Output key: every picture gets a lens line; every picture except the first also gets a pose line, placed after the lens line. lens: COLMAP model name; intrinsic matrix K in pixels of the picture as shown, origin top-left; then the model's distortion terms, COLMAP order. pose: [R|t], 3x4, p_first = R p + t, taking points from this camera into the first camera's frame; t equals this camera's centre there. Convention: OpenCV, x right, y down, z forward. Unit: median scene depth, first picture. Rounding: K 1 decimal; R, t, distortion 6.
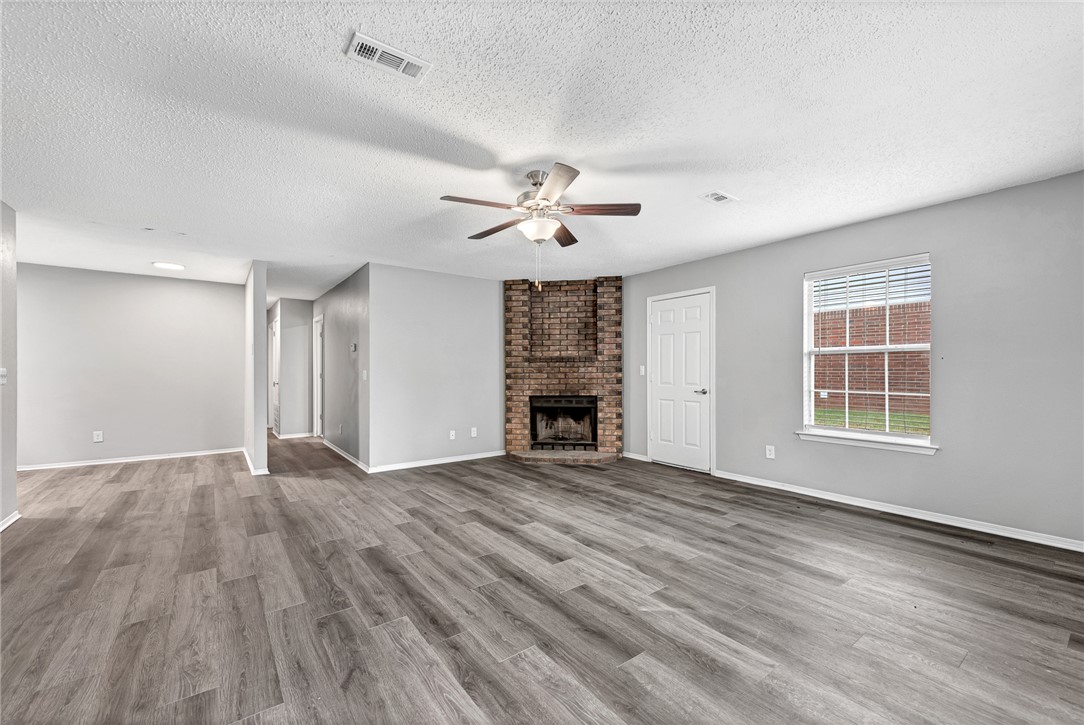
lens RADIAL K [[435.6, 0, 539.9], [0, 435.6, 362.4], [0, 0, 1]] dist [-0.000742, -0.000246]
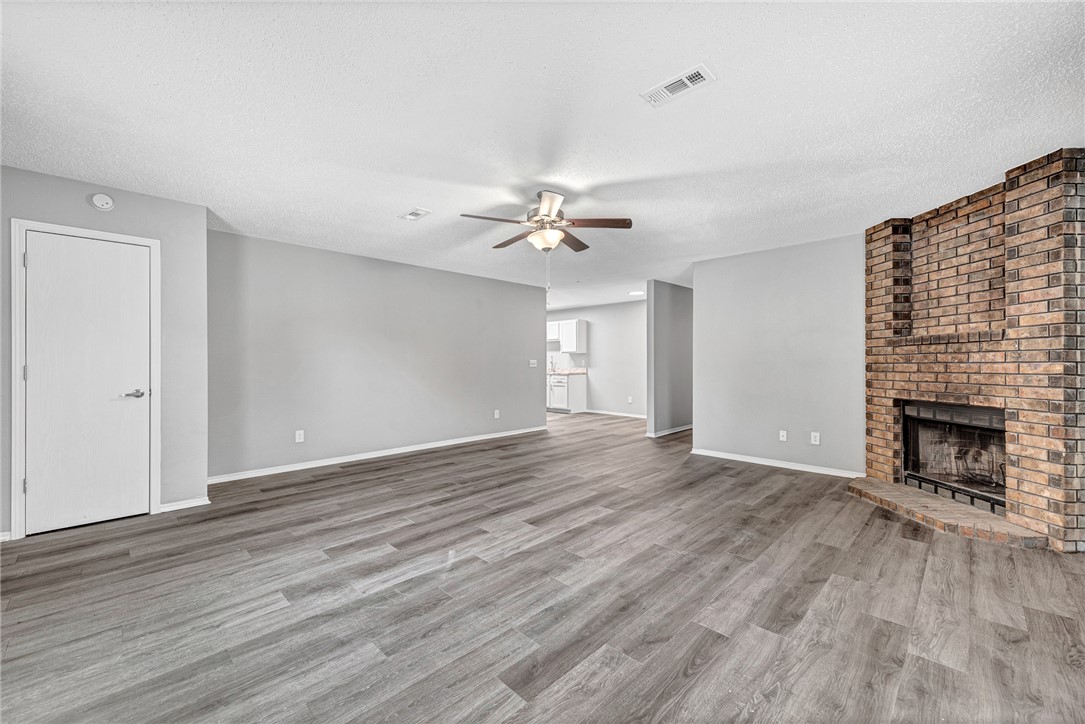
lens RADIAL K [[436.0, 0, 540.3], [0, 436.0, 361.9], [0, 0, 1]] dist [-0.000742, -0.000246]
pose [[0.143610, 0.000938, -0.989634, 0.555586], [0.021995, 0.999750, 0.004139, 0.008456], [0.989390, -0.022362, 0.143553, 0.399494]]
